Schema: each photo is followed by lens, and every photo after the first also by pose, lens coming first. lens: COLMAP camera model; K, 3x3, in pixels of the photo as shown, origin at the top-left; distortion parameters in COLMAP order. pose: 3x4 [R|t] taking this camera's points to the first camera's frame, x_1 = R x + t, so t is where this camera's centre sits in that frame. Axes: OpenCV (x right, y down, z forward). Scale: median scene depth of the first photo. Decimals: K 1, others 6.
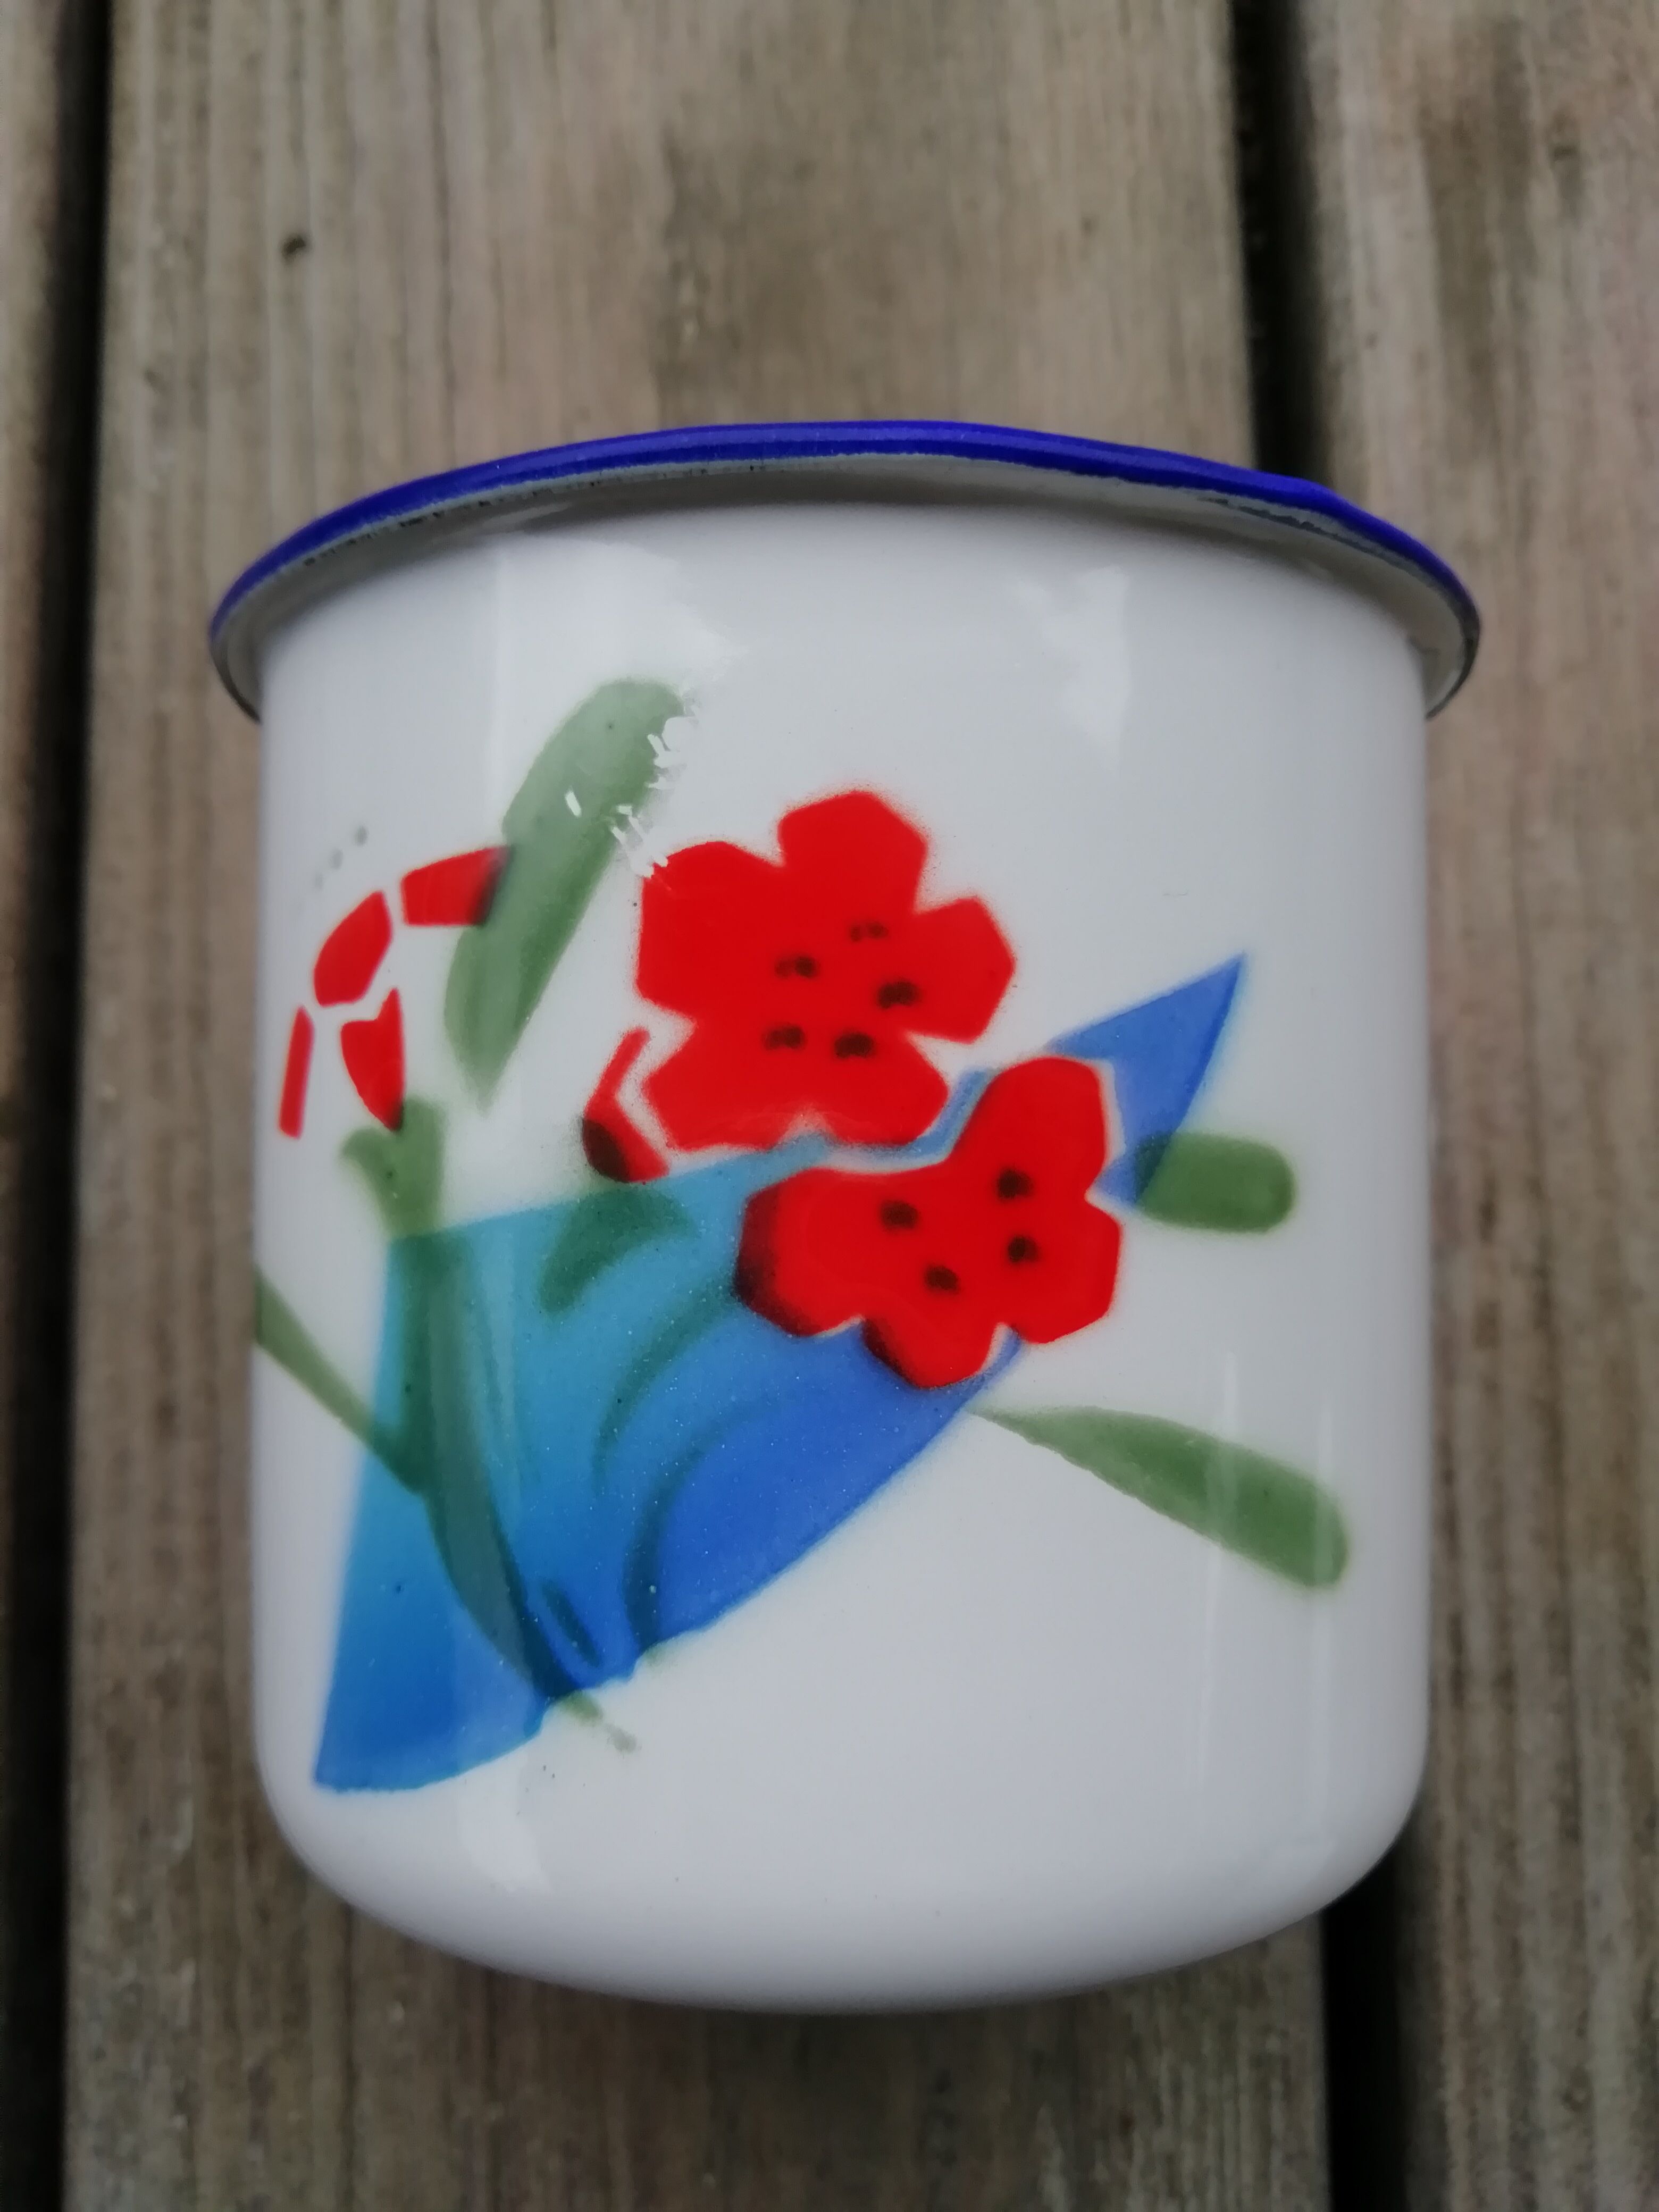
lens RADIAL K [[1690.7, 0, 821.8], [0, 1690.7, 1118.4], [0, 0, 1]] dist [-0.053009, 0.043762]
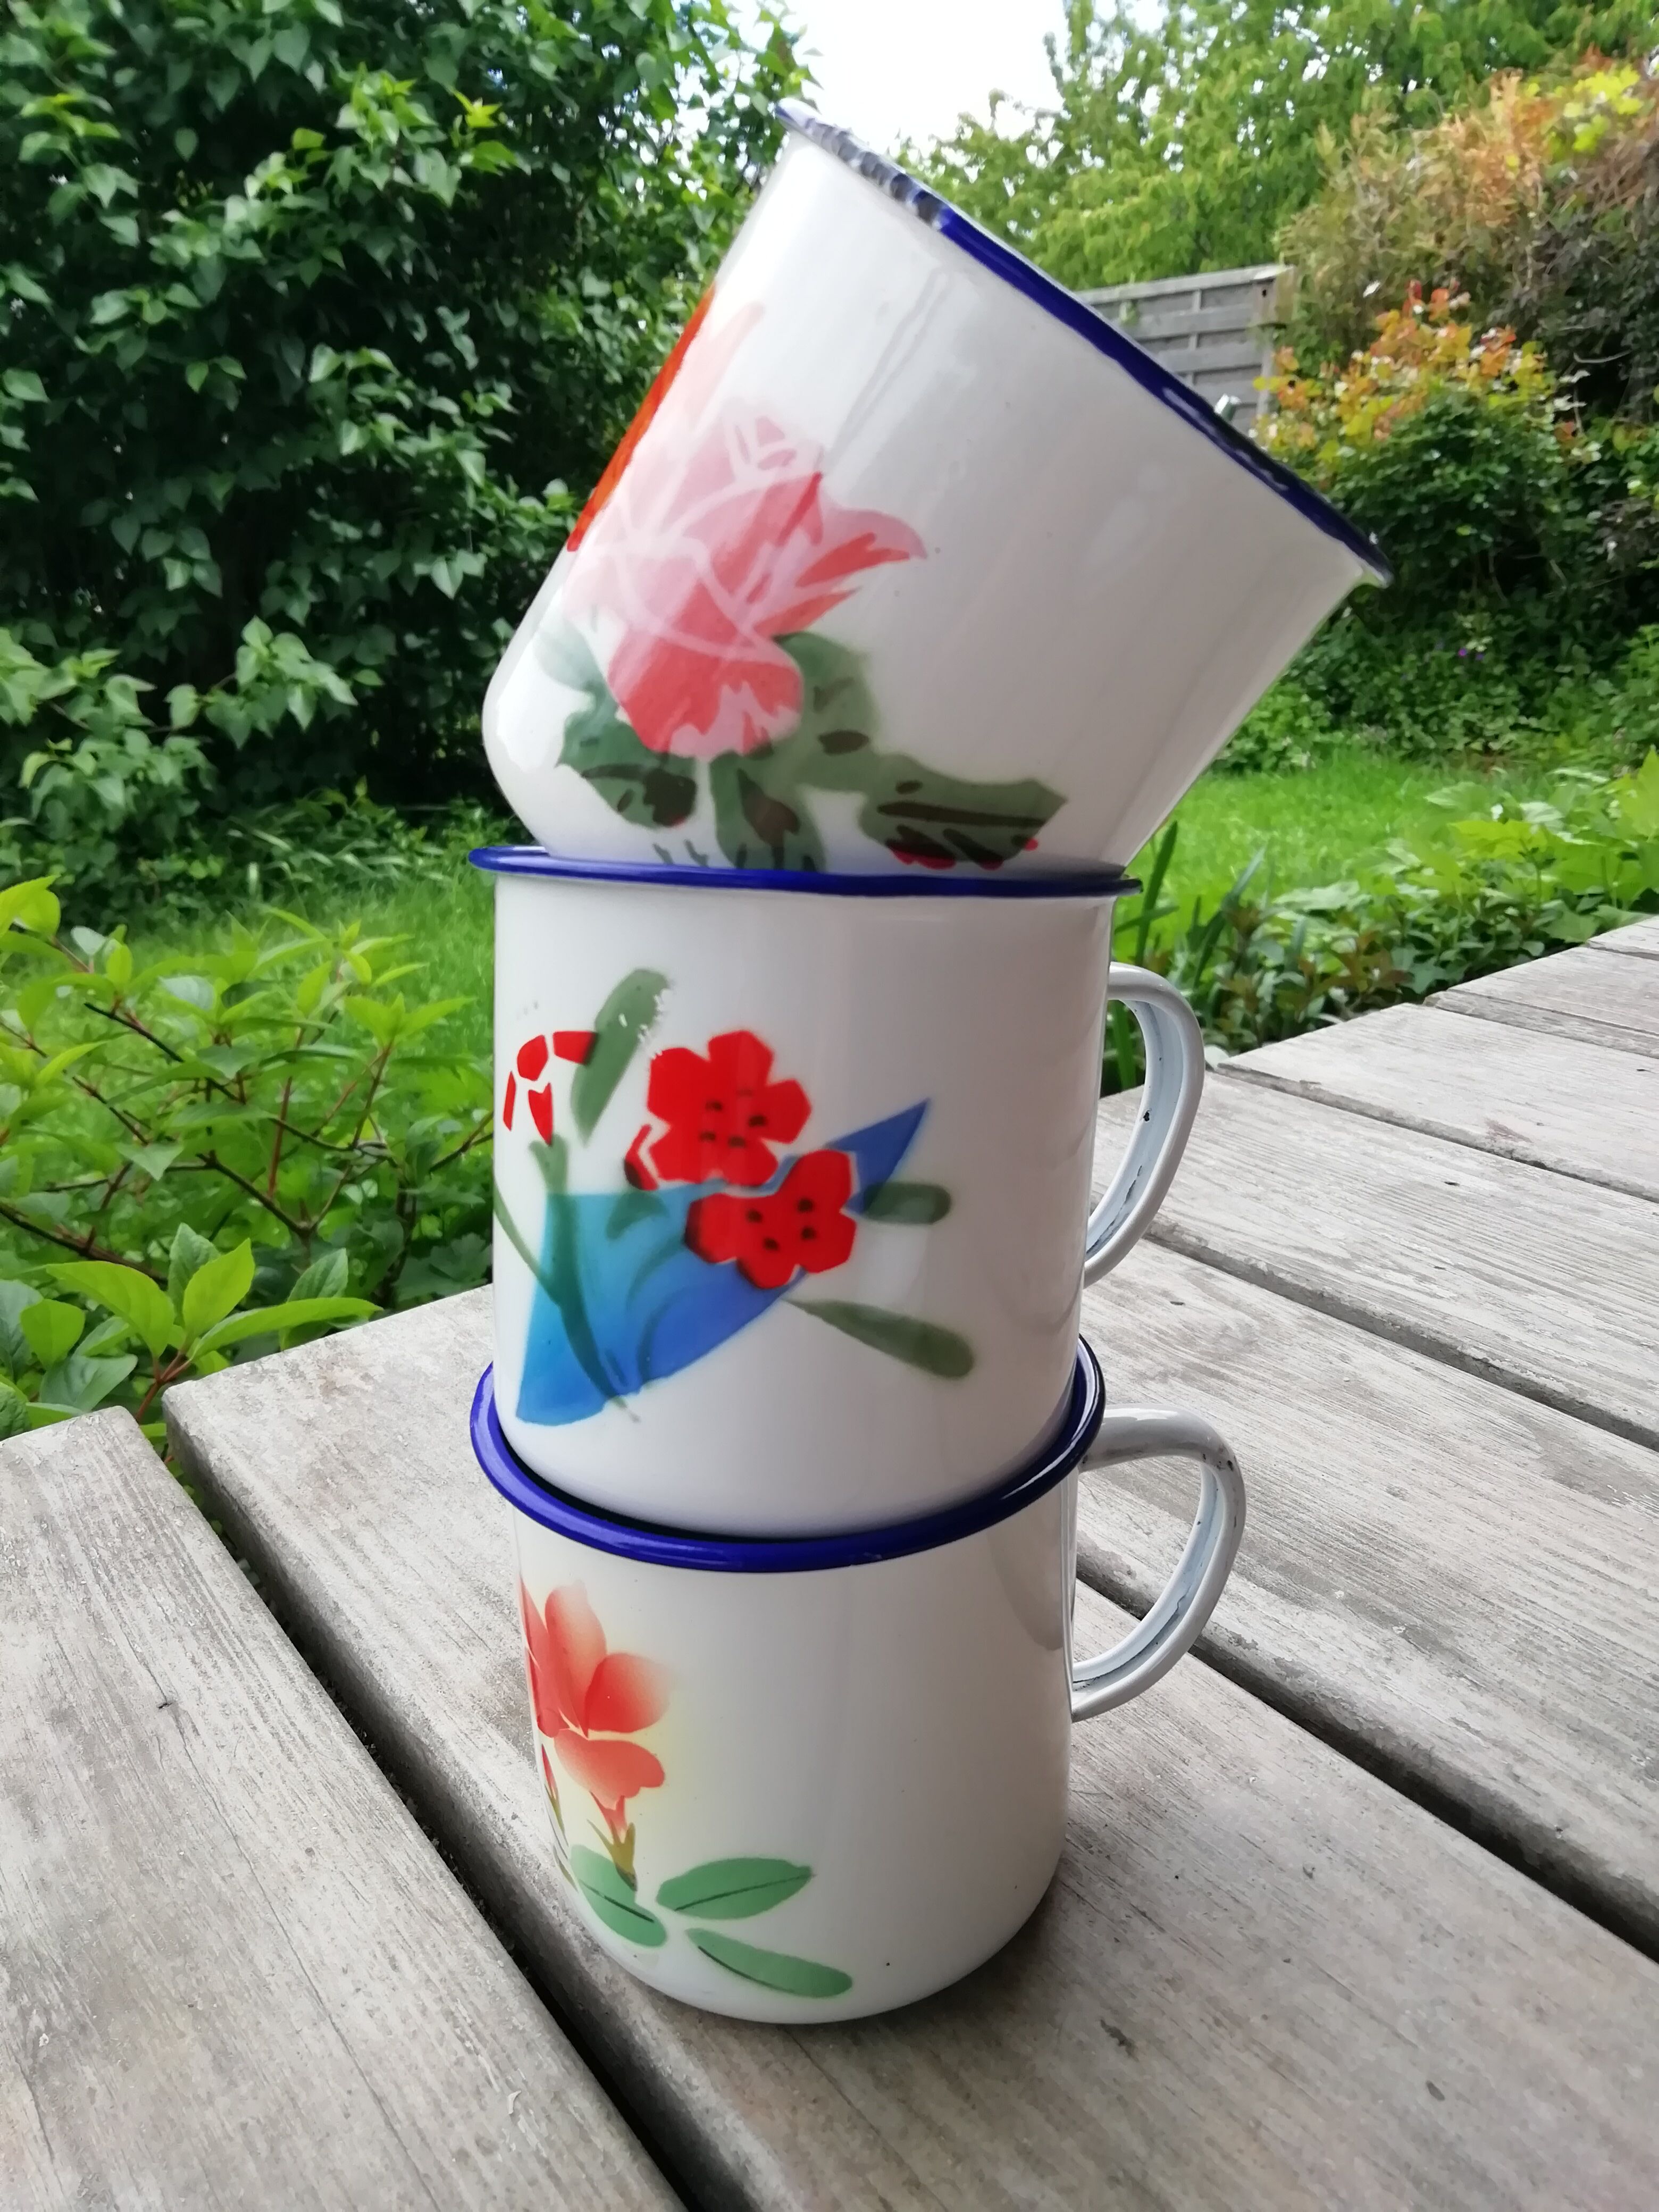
lens RADIAL K [[1690.7, 0, 831.1], [0, 1690.7, 1092.2], [0, 0, 1]] dist [-0.053009, 0.043762]
pose [[0.985163, 0.070618, -0.156419, 0.486889], [-0.035588, 0.975669, 0.216341, -0.595535], [0.167890, -0.207564, 0.963706, -1.140655]]
